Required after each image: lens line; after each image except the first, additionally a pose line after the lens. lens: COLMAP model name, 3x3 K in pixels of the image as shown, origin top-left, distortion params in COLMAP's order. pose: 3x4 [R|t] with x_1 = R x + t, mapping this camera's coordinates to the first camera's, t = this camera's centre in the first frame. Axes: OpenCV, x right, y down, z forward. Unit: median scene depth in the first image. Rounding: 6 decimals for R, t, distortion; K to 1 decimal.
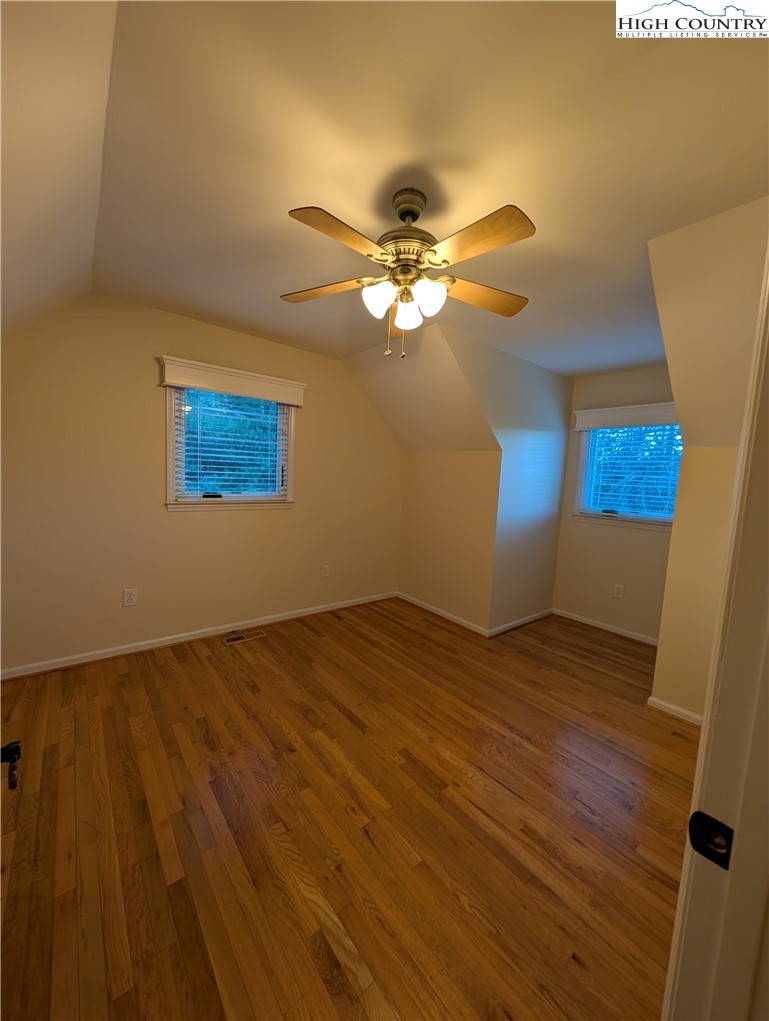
lens RADIAL K [[384.5, 0, 387.0], [0, 384.5, 512.4], [0, 0, 1]] dist [-0.001757, 0.000417]
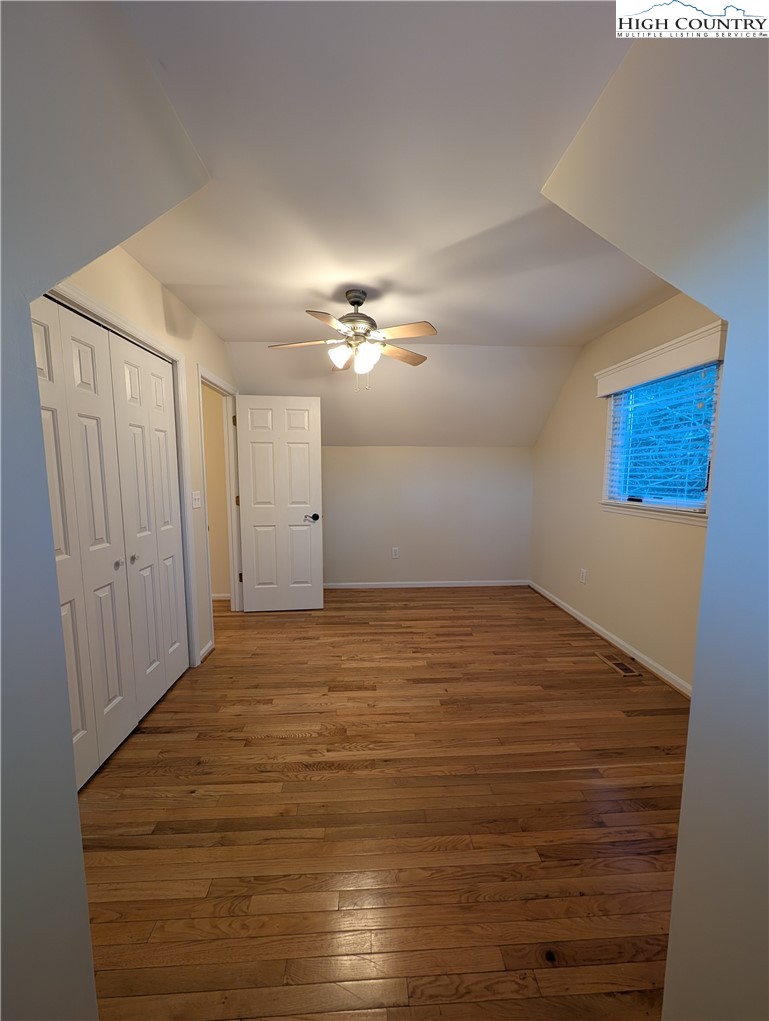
lens RADIAL K [[384.5, 0, 386.4], [0, 384.5, 512.3], [0, 0, 1]] dist [-0.001757, 0.000417]
pose [[-0.587903, 0.037774, -0.808049, 0.932653], [-0.105643, 0.986769, 0.122991, -0.092762], [0.802003, 0.157672, -0.576134, 1.540706]]
